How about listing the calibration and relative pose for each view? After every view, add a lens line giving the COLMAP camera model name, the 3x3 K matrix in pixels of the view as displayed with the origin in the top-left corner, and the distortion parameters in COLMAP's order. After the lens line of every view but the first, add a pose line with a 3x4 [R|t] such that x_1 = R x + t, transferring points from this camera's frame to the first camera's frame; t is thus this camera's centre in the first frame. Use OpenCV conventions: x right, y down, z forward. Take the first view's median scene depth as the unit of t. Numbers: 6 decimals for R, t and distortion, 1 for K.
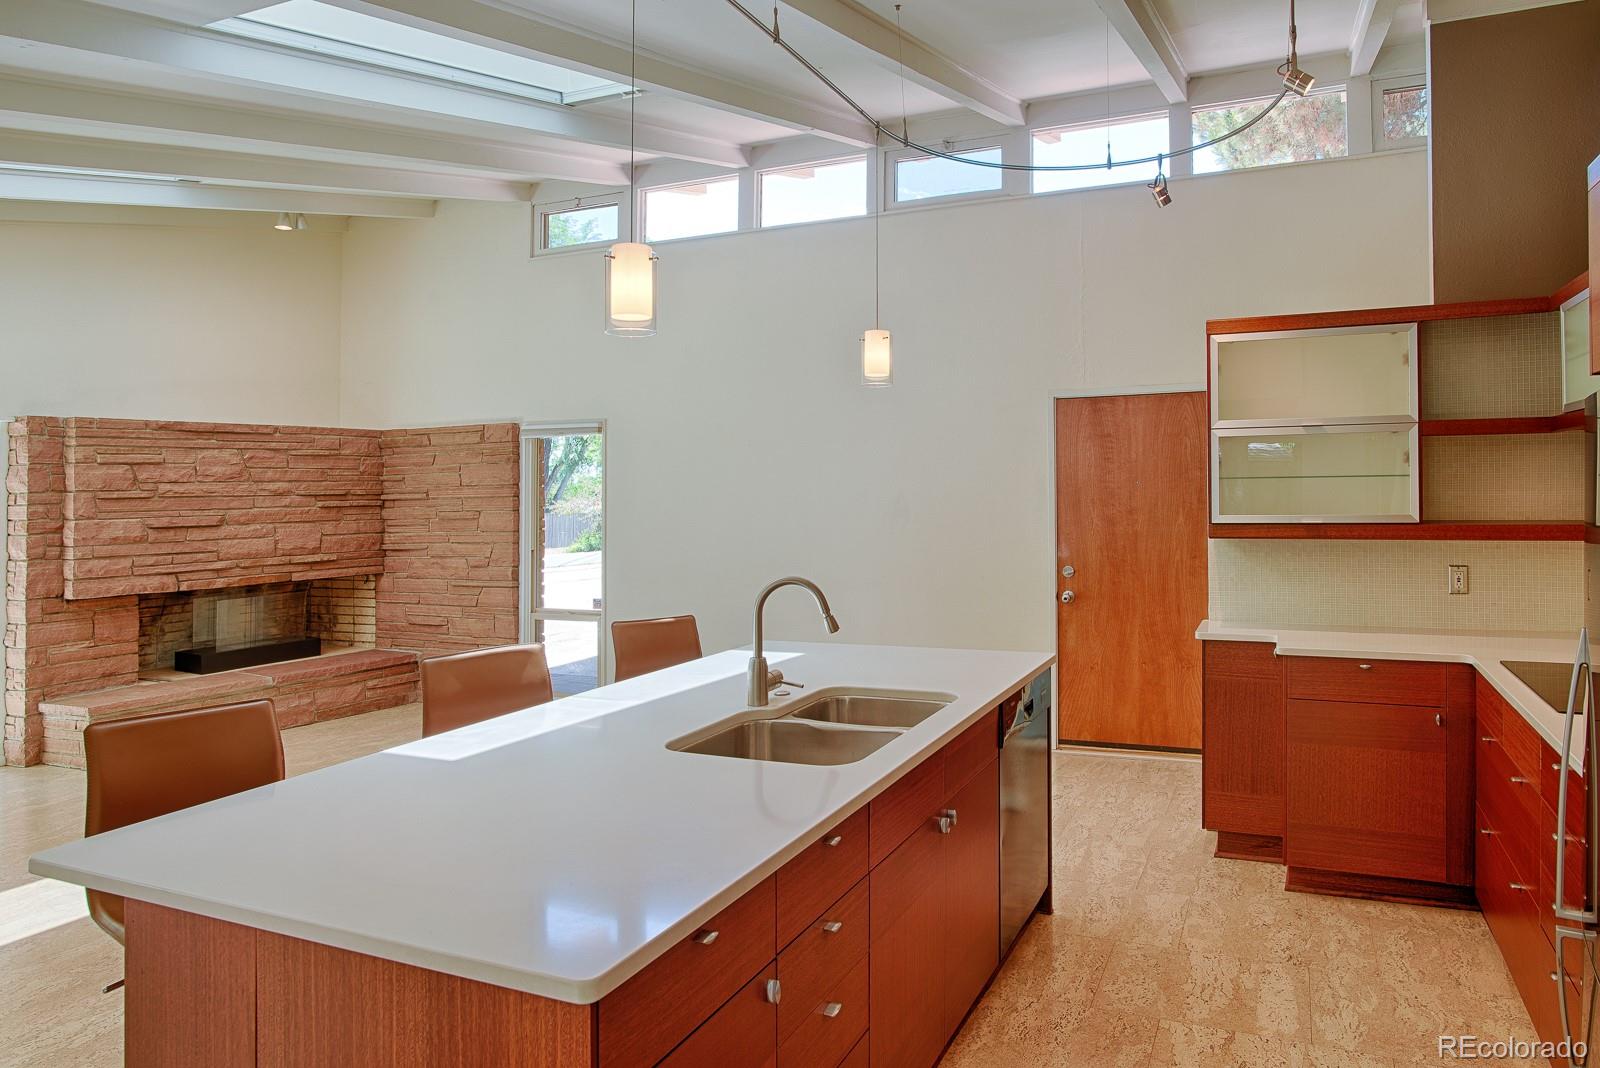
lens RADIAL K [[994.4, 0, 800.0], [0, 994.4, 534.0], [0, 0, 1]] dist [-0.003202, 0.000723]
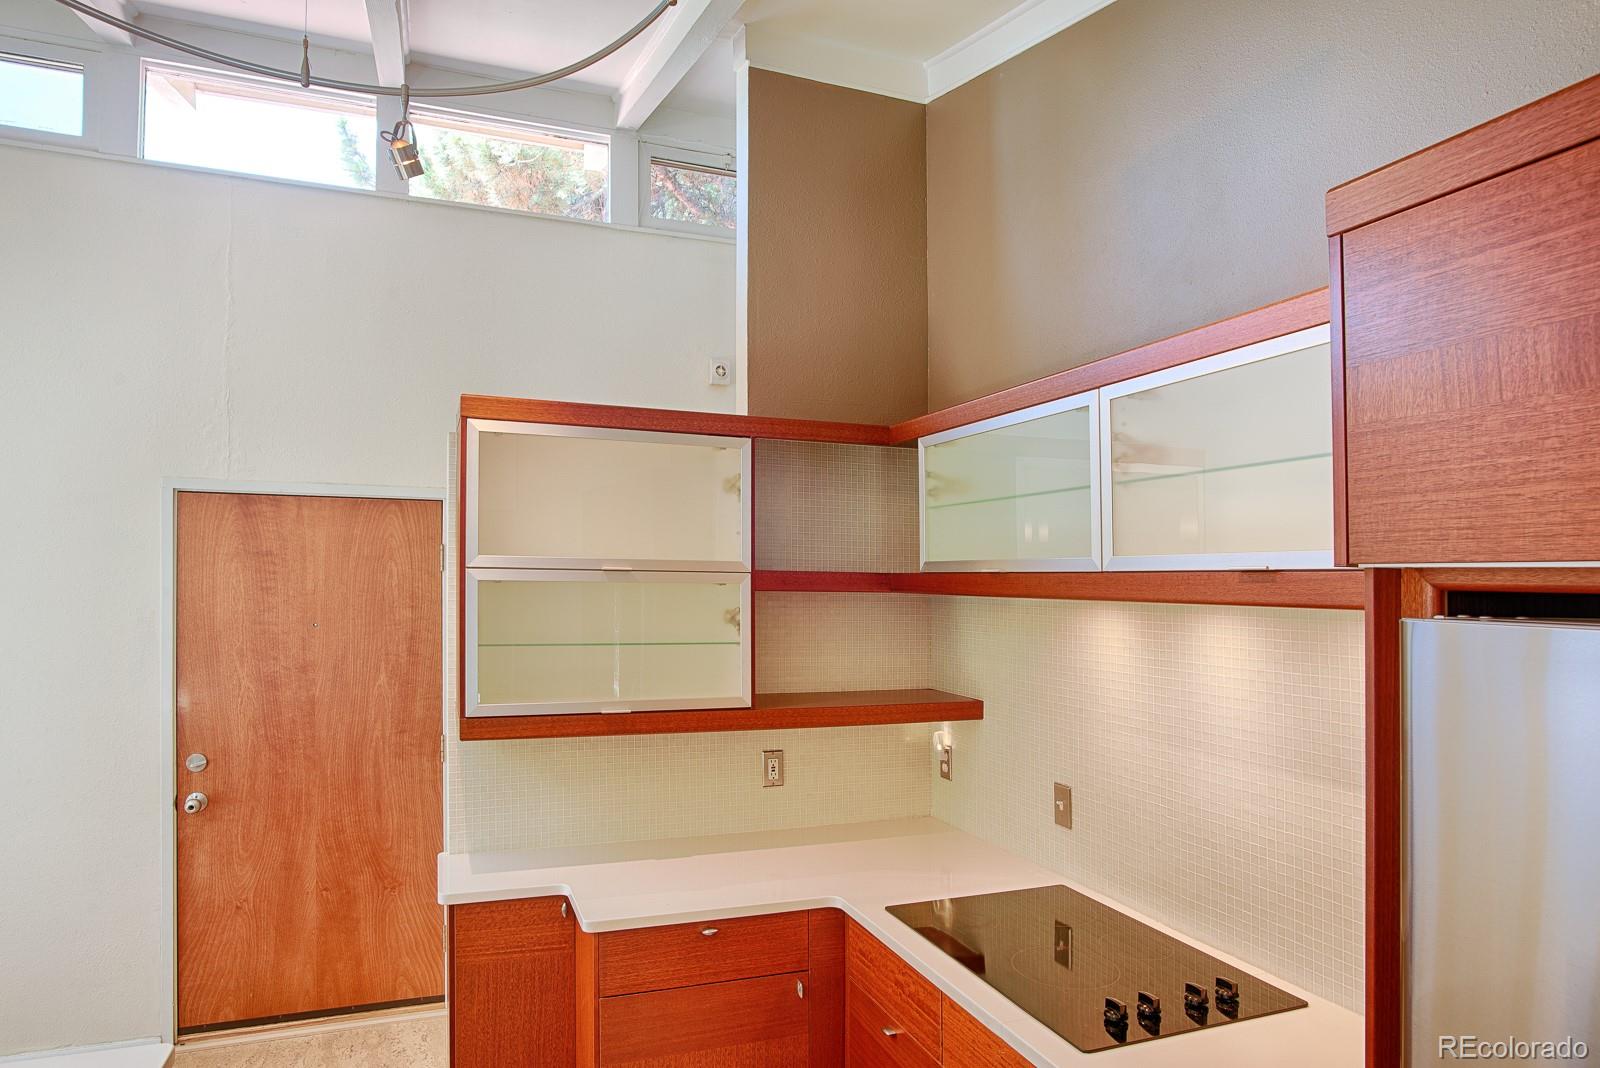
lens RADIAL K [[883.6, 0, 803.7], [0, 883.6, 558.2], [0, 0, 1]] dist [-0.028199, 0.001242]
pose [[0.638979, 0.025464, 0.768802, 0.094570], [0.023623, 0.998331, -0.052700, -0.059178], [-0.768861, 0.051836, 0.637311, 0.370654]]
